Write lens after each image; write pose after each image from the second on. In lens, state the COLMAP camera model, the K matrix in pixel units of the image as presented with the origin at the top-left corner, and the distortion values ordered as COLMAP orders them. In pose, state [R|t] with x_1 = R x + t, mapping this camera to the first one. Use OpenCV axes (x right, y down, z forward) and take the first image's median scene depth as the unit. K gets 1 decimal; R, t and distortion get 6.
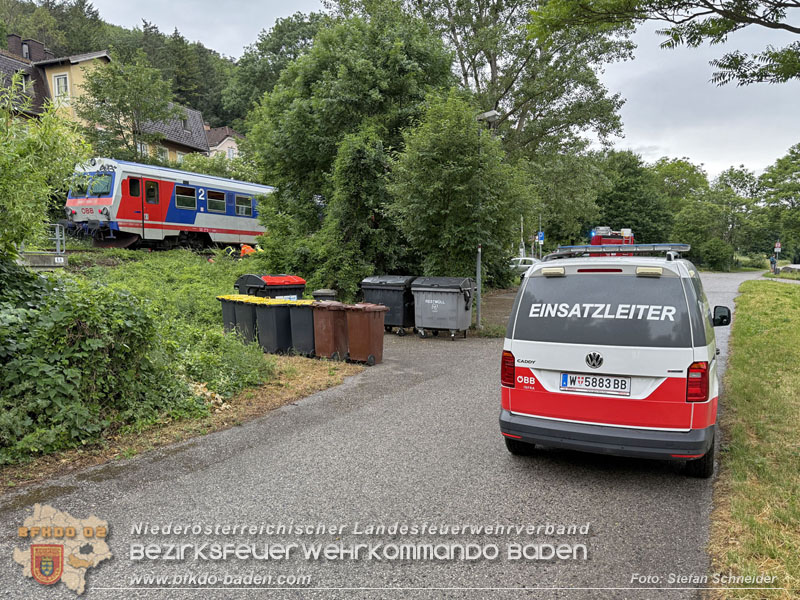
lens RADIAL K [[585.7, 0, 382.3], [0, 585.7, 293.5], [0, 0, 1]] dist [0.110462, -0.138575]
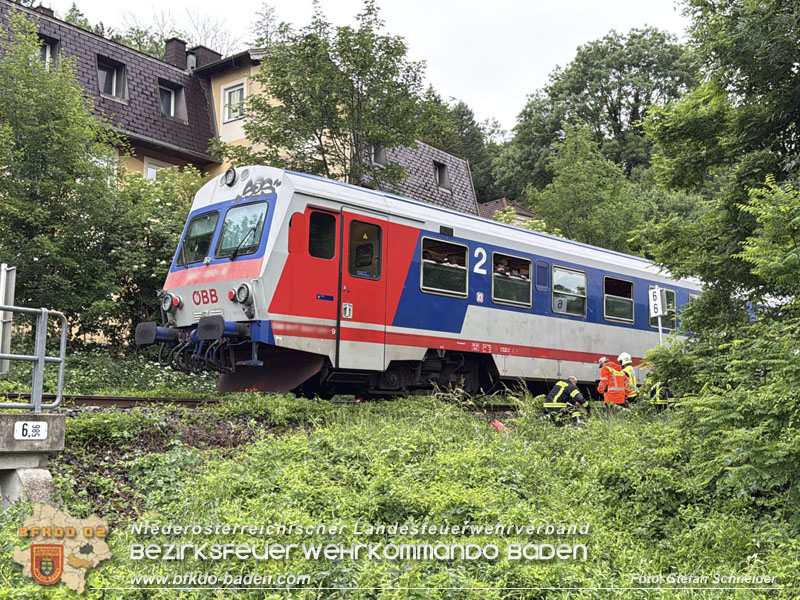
lens RADIAL K [[897.9, 0, 487.1], [0, 897.9, 296.6], [0, 0, 1]] dist [0.092173, -0.013629]
pose [[0.967330, -0.024468, -0.252336, -0.162227], [-0.023799, 0.982172, -0.186470, -0.031863], [0.252400, 0.186384, 0.949503, 0.468410]]
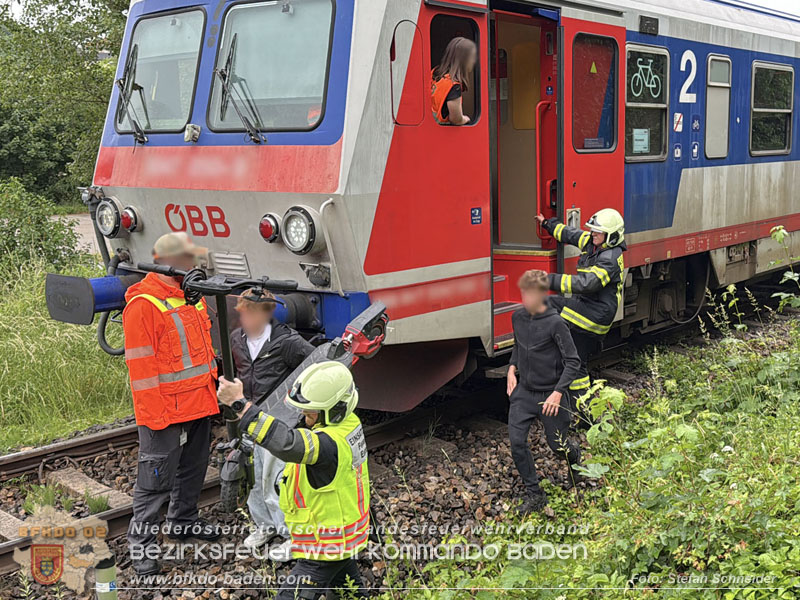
lens RADIAL K [[955.3, 0, 508.2], [0, 955.3, 281.5], [0, 0, 1]] dist [0.162927, -0.283606]
pose [[0.983387, 0.005171, -0.181450, -0.342672], [0.008506, 0.997183, 0.074522, -0.135099], [0.181324, -0.074827, 0.980573, 0.714289]]
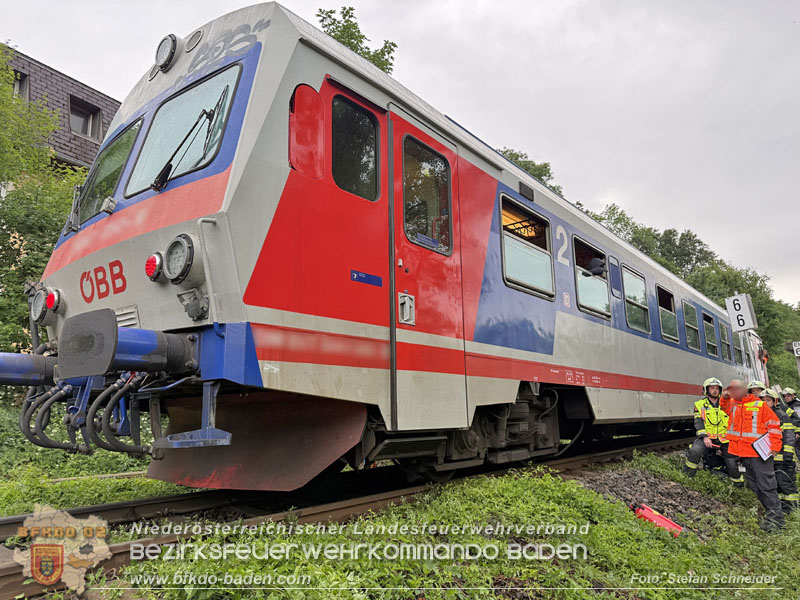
lens RADIAL K [[566.7, 0, 400.0], [0, 566.7, 300.0], [0, 0, 1]] dist [0.047269, 0.000296]
pose [[0.974418, -0.065253, -0.215063, -0.358825], [0.007619, 0.965963, -0.258567, -0.085582], [0.224616, 0.250313, 0.941749, 0.828415]]
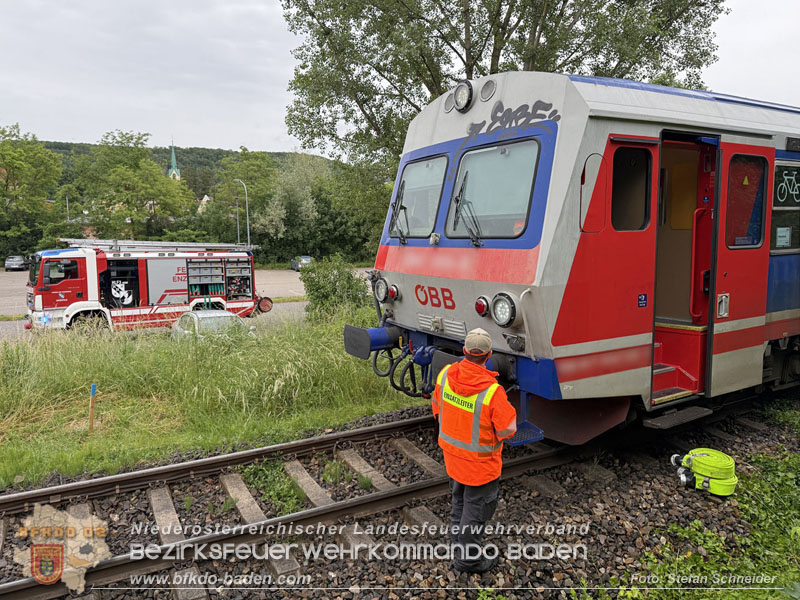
lens RADIAL K [[585.7, 0, 382.3], [0, 585.7, 293.5], [0, 0, 1]] dist [0.110462, -0.138575]
pose [[0.836644, 0.038048, -0.546424, -0.362139], [-0.013595, 0.998720, 0.048726, -0.145380], [0.547578, -0.033337, 0.836090, 0.749178]]
